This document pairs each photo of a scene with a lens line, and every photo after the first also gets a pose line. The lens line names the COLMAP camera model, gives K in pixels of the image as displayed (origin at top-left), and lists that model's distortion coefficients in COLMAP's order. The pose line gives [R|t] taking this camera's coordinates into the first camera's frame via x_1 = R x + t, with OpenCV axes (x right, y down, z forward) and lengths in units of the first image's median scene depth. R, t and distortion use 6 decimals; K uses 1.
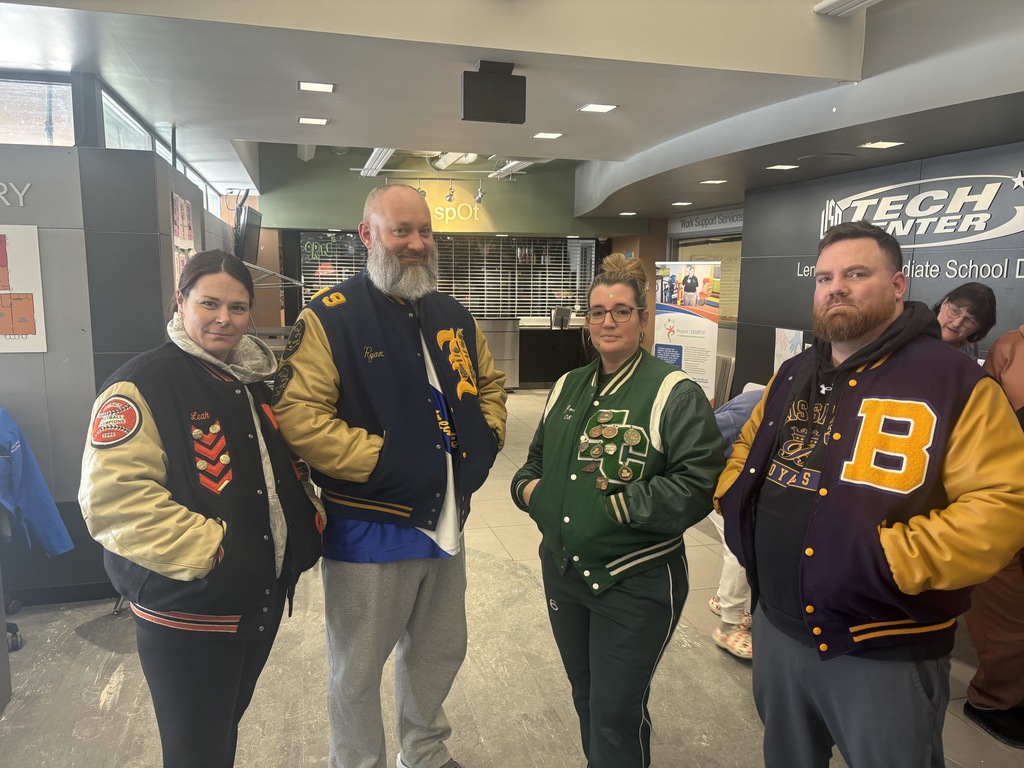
lens RADIAL K [[777.6, 0, 516.1], [0, 777.6, 394.0], [0, 0, 1]] dist [0.035881, -0.023472]
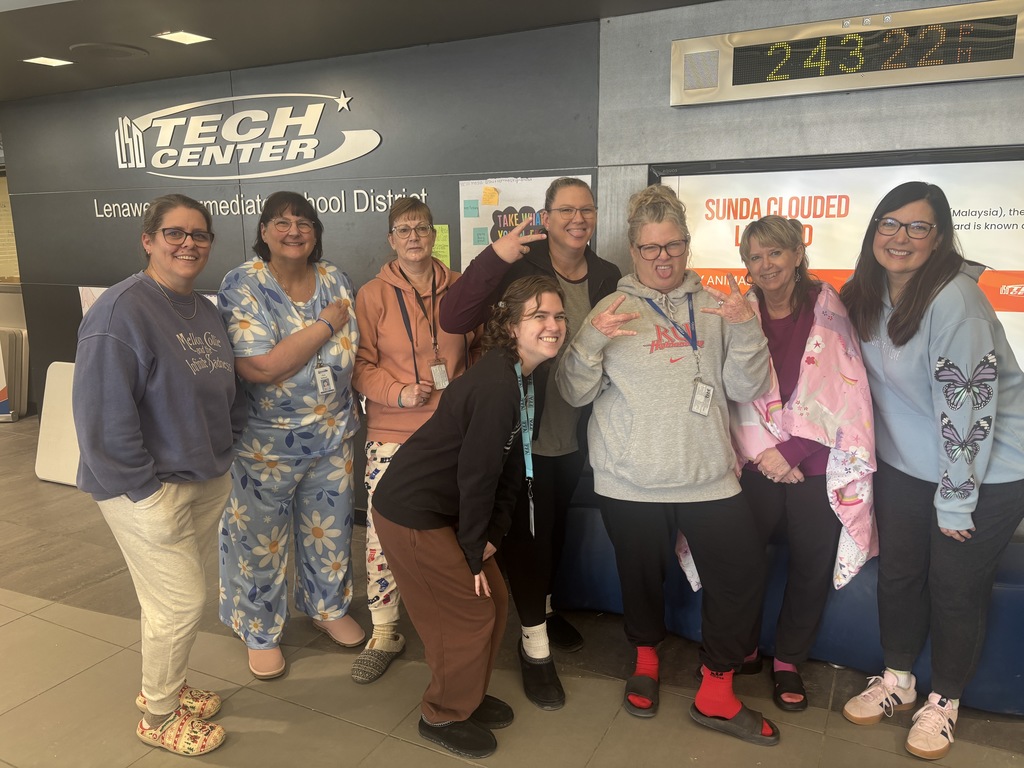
lens RADIAL K [[777.6, 0, 501.1], [0, 777.6, 386.2], [0, 0, 1]] dist [0.035881, -0.023472]
pose [[0.679744, -0.162863, 0.715139, 0.059954], [0.130603, 0.986329, 0.100484, -0.014521], [-0.721728, 0.025096, 0.691722, 0.213894]]
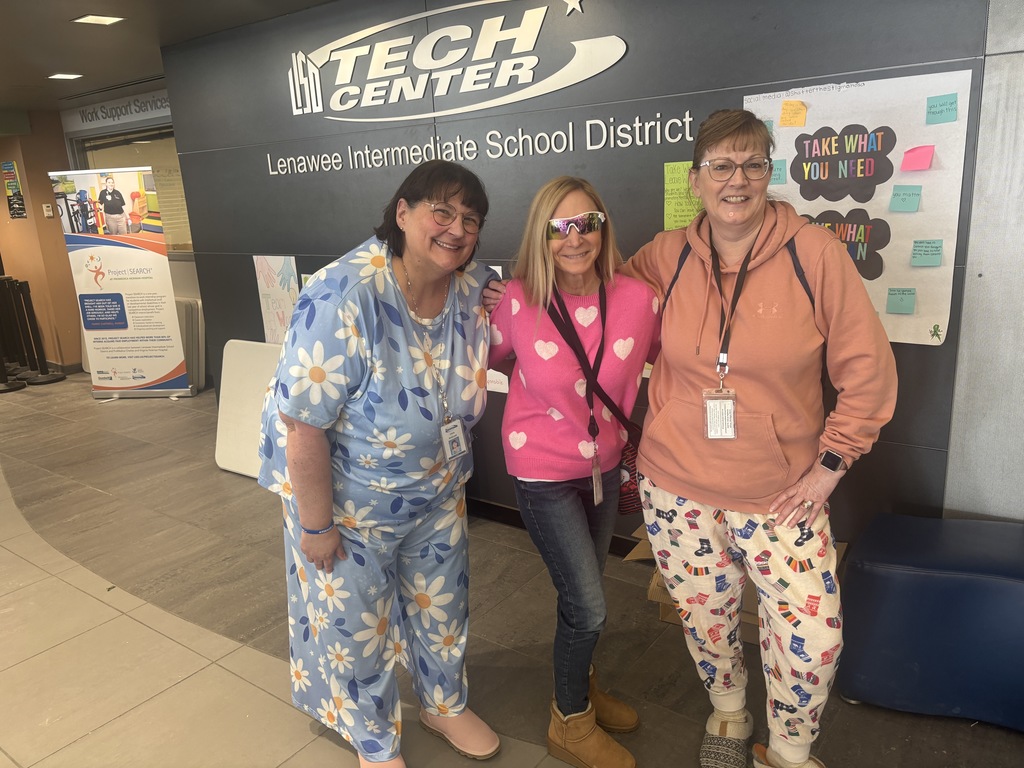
lens RADIAL K [[777.6, 0, 499.4], [0, 777.6, 380.0], [0, 0, 1]] dist [0.035881, -0.023472]
pose [[0.795917, -0.206549, 0.569082, 0.116865], [0.158164, 0.978296, 0.133866, -0.044337], [-0.584381, -0.016538, 0.811311, 0.399820]]
